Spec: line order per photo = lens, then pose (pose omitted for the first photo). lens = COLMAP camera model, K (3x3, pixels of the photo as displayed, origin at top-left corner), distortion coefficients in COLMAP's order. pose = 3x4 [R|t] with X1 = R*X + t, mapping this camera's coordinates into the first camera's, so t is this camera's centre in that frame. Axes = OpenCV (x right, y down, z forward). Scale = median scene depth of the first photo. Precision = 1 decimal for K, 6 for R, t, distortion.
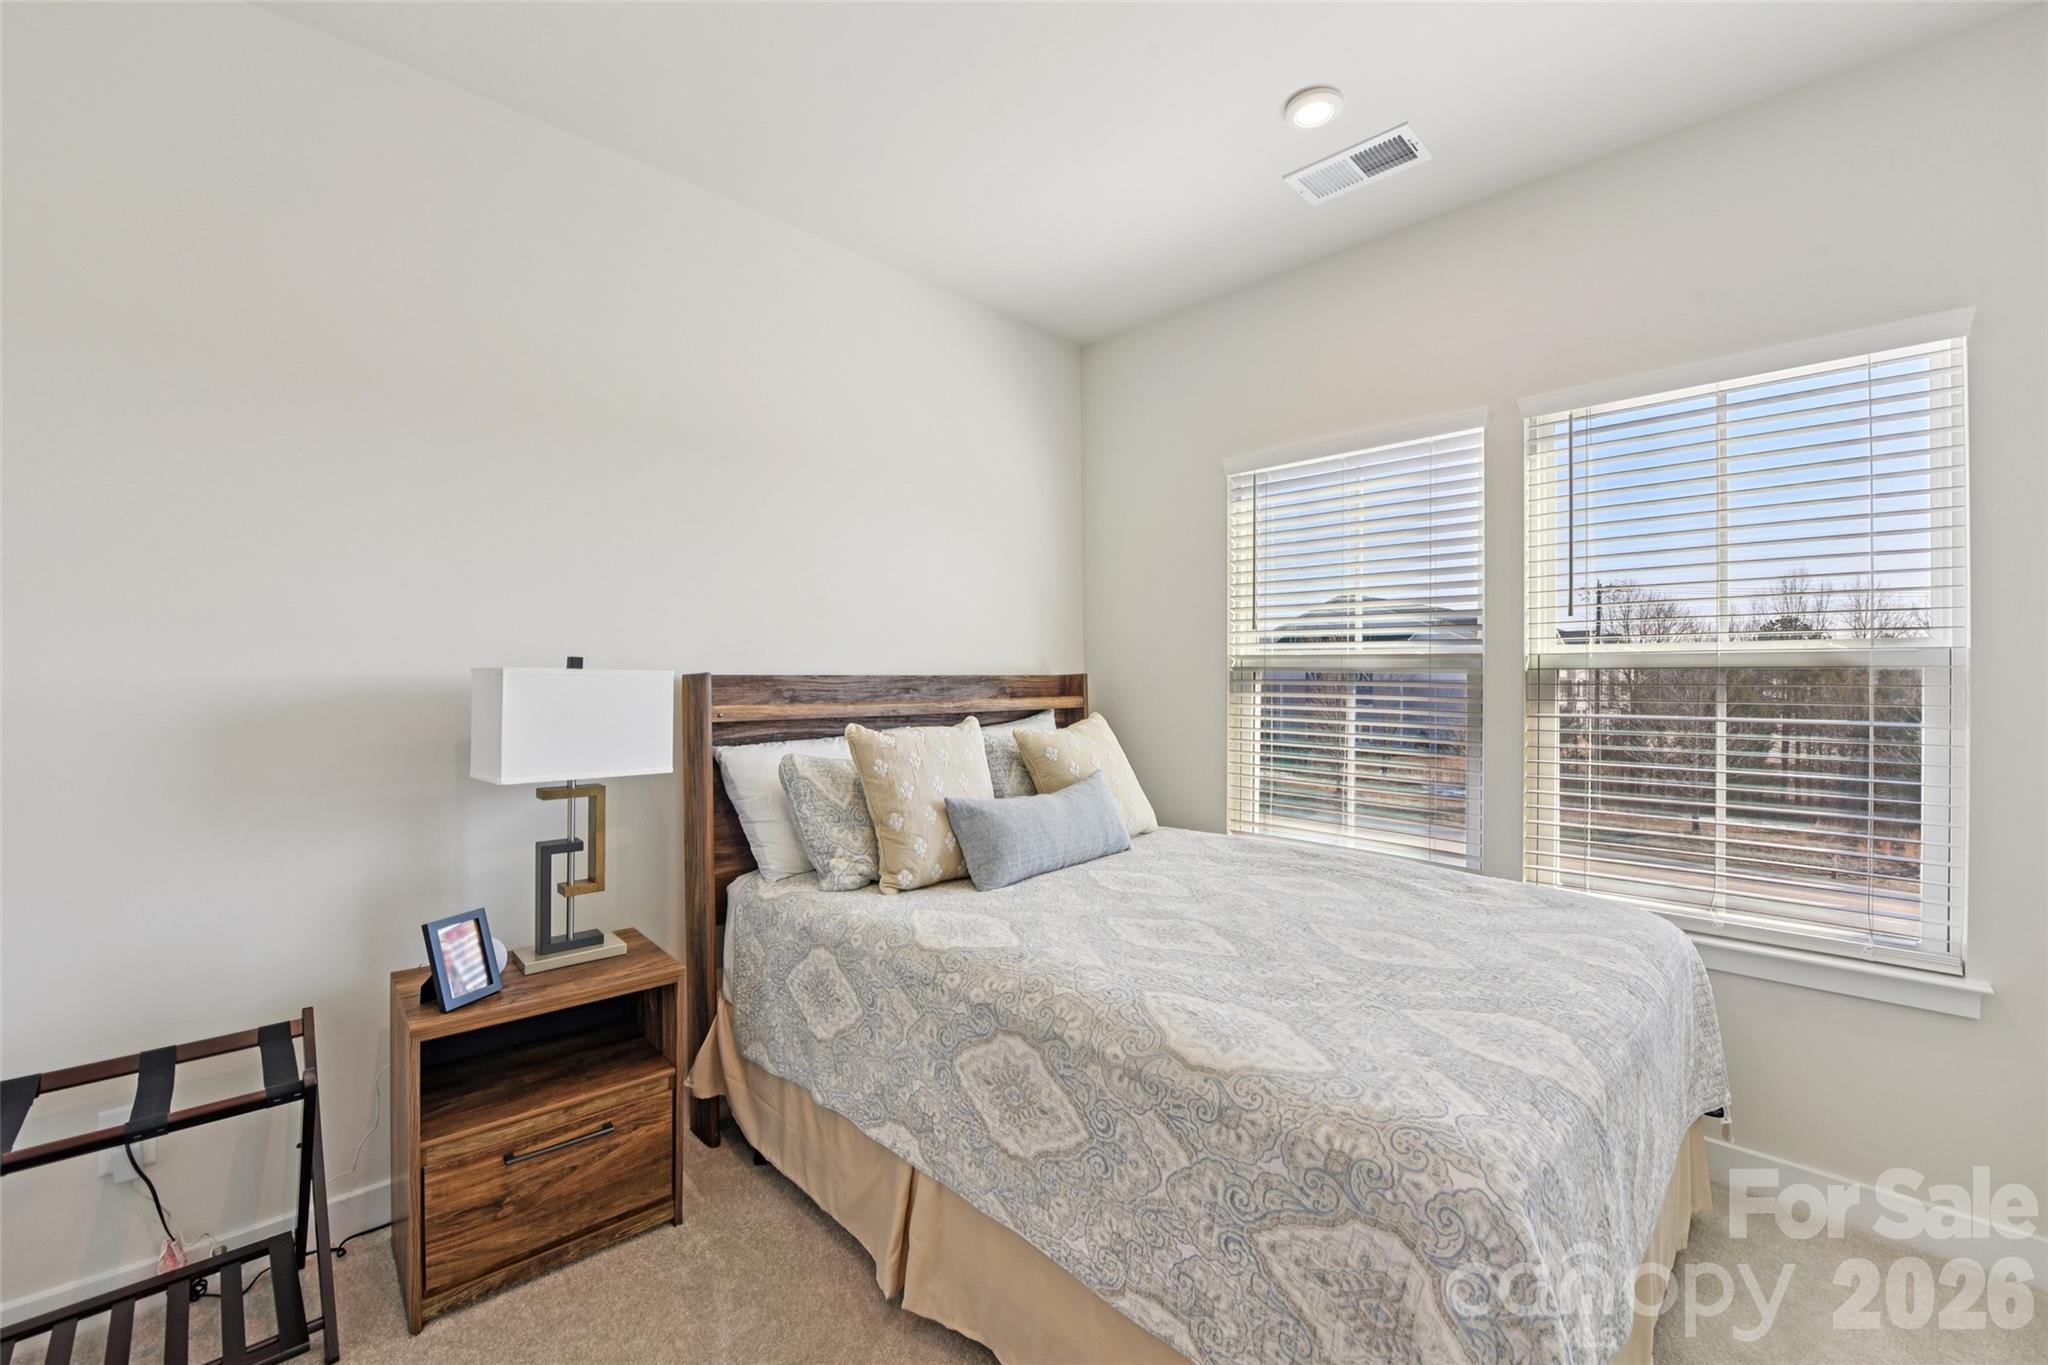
lens RADIAL K [[819.2, 0, 1023.9], [0, 819.2, 681.2], [0, 0, 1]] dist [-0.016591, -0.001016]
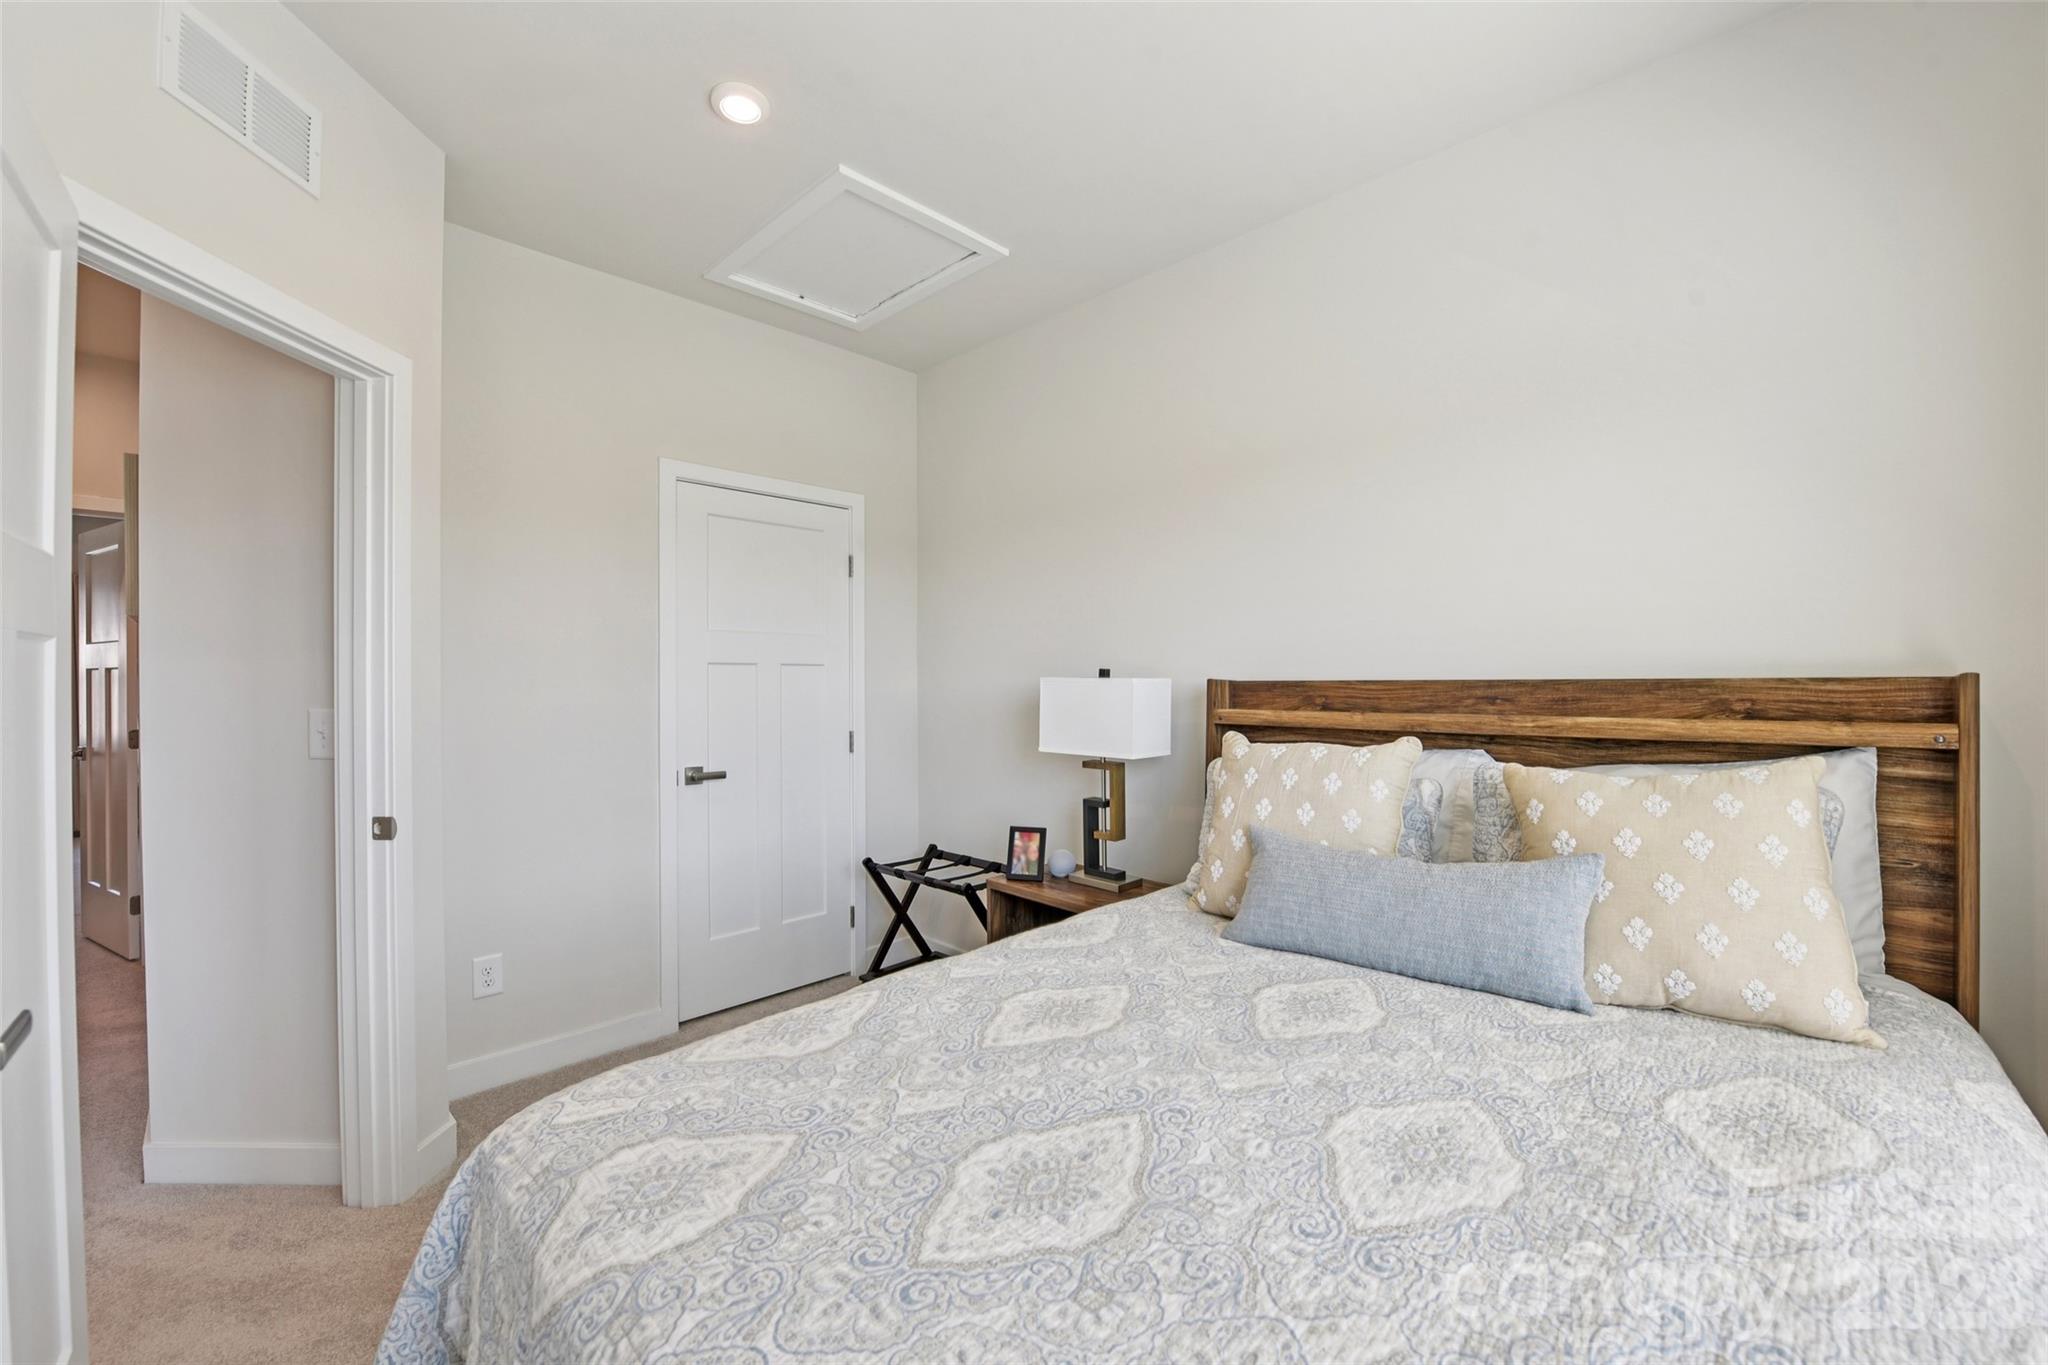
lens RADIAL K [[819.2, 0, 1024.2], [0, 819.2, 678.7], [0, 0, 1]] dist [-0.016591, -0.001016]
pose [[0.010617, -0.007238, -0.999917, 0.838093], [-0.001843, 0.999972, -0.007258, -0.002751], [0.999942, 0.001920, 0.010603, 0.834085]]
